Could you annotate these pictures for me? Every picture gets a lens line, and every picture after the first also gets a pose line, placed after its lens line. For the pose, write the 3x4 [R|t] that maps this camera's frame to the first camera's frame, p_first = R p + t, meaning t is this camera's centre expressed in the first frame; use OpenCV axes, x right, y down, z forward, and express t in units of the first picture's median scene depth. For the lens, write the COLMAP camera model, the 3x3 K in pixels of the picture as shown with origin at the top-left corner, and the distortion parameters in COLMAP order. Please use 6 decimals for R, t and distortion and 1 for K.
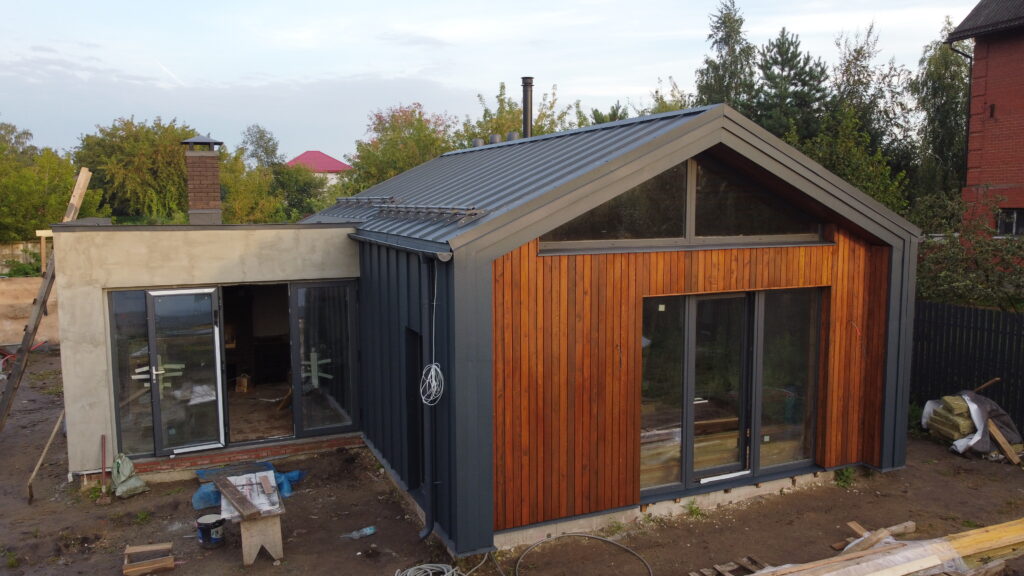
lens RADIAL K [[780.8, 0, 516.2], [0, 780.8, 285.0], [0, 0, 1]] dist [-0.005430, -0.000587]
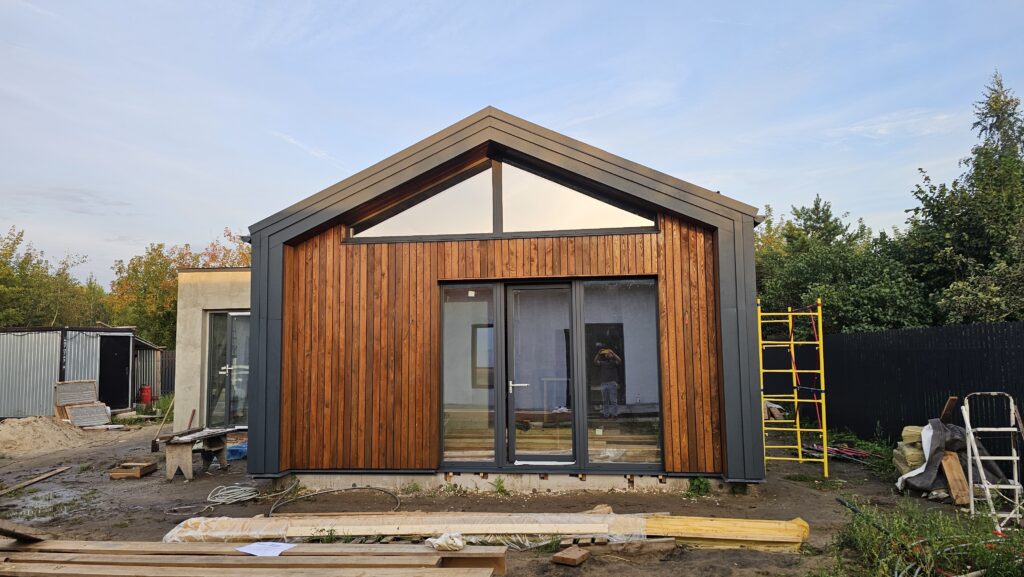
lens RADIAL K [[681.3, 0, 507.5], [0, 681.3, 293.0], [0, 0, 1]] dist [0.074817, -0.072607]
pose [[0.851976, -0.051044, -0.521087, 0.668287], [-0.048743, 0.983182, -0.176005, 0.178479], [0.521307, 0.175351, 0.835159, 0.184960]]
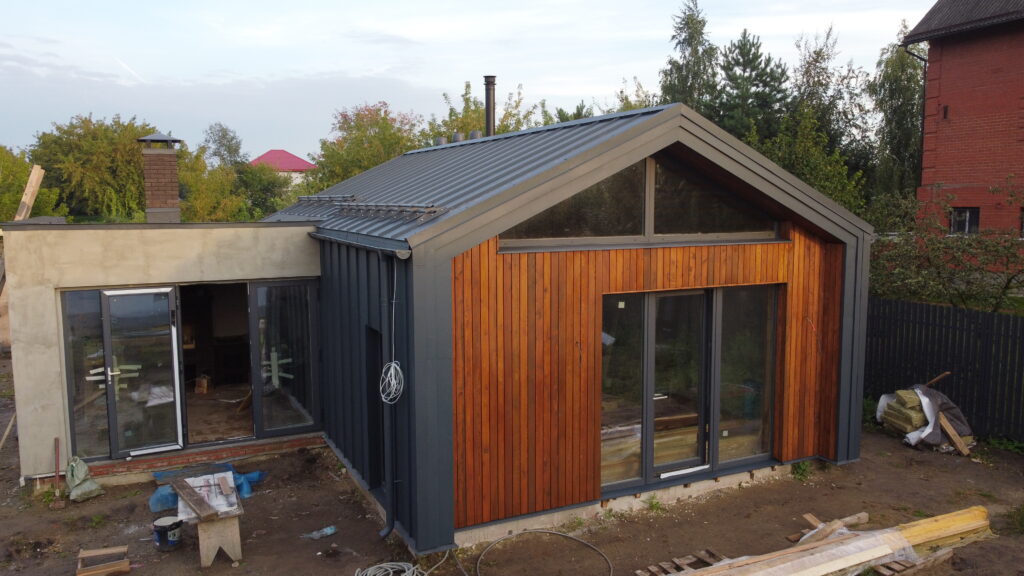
lens RADIAL K [[780.8, 0, 516.2], [0, 780.8, 285.0], [0, 0, 1]] dist [-0.005430, -0.000587]
pose [[0.999140, -0.004057, 0.041268, 0.008100], [0.004036, 0.999992, 0.000584, 0.002122], [-0.041270, -0.000417, 0.999148, -0.002755]]
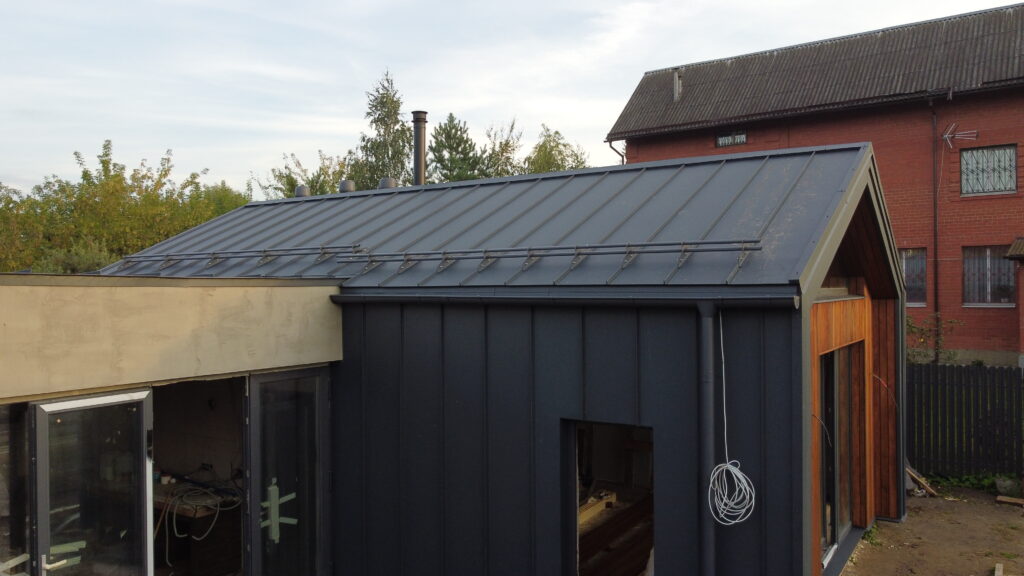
lens RADIAL K [[780.8, 0, 516.2], [0, 780.8, 285.0], [0, 0, 1]] dist [-0.005430, -0.000587]
pose [[0.827714, 0.001263, 0.561149, -0.507938], [0.063890, 0.993283, -0.096477, -0.000327], [-0.557501, 0.115707, 0.822073, 0.408443]]
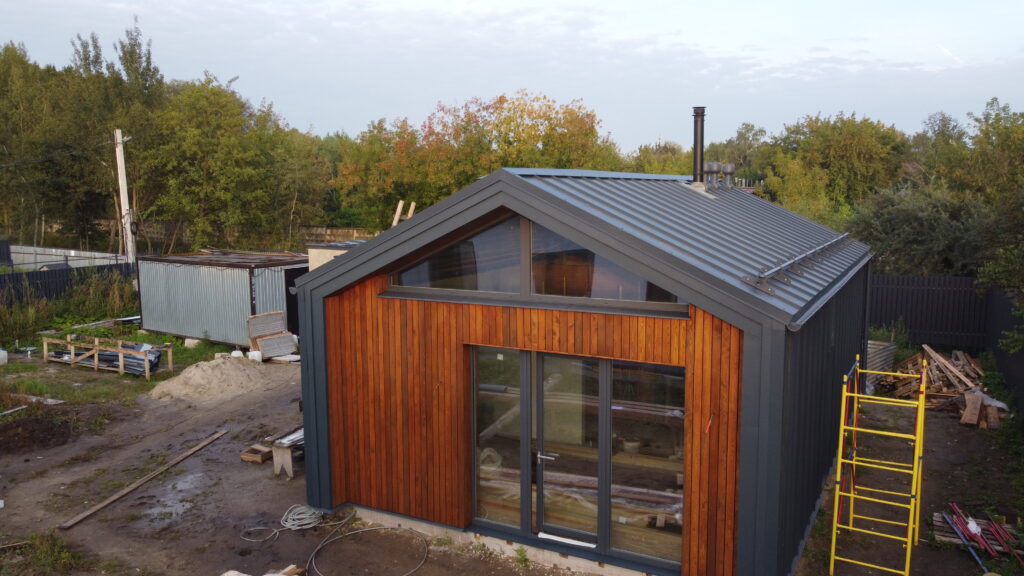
lens RADIAL K [[780.8, 0, 516.2], [0, 780.8, 285.0], [0, 0, 1]] dist [-0.005430, -0.000587]
pose [[0.617425, 0.095503, -0.780811, 0.914739], [-0.081404, 0.995031, 0.057334, -0.117447], [0.782406, 0.028162, 0.622131, 0.319700]]
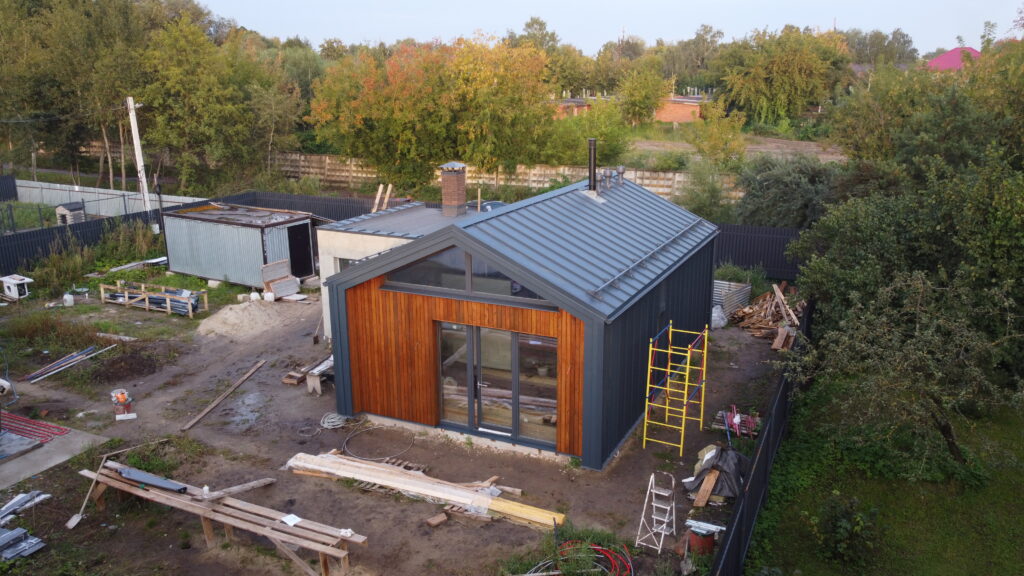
lens RADIAL K [[780.8, 0, 516.2], [0, 780.8, 285.0], [0, 0, 1]] dist [-0.005430, -0.000587]
pose [[0.652798, 0.193851, -0.732309, 1.401692], [-0.078980, 0.978852, 0.188709, -0.368952], [0.753403, -0.065351, 0.654303, -0.044161]]
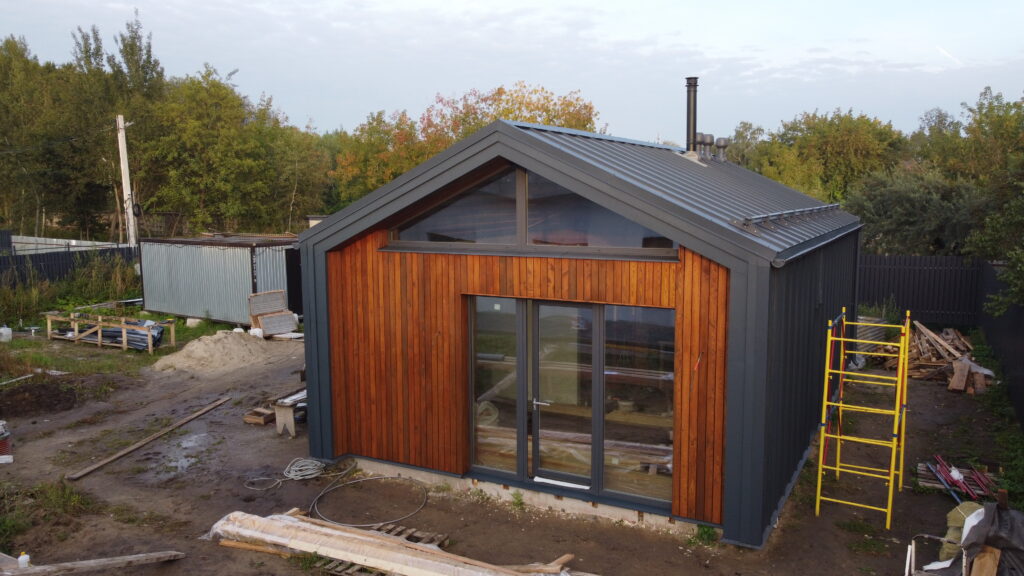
lens RADIAL K [[780.8, 0, 516.2], [0, 780.8, 285.0], [0, 0, 1]] dist [-0.005430, -0.000587]
pose [[0.618766, 0.094626, -0.779856, 0.946580], [-0.081699, 0.995087, 0.055919, -0.058178], [0.781316, 0.029113, 0.623457, 0.304405]]
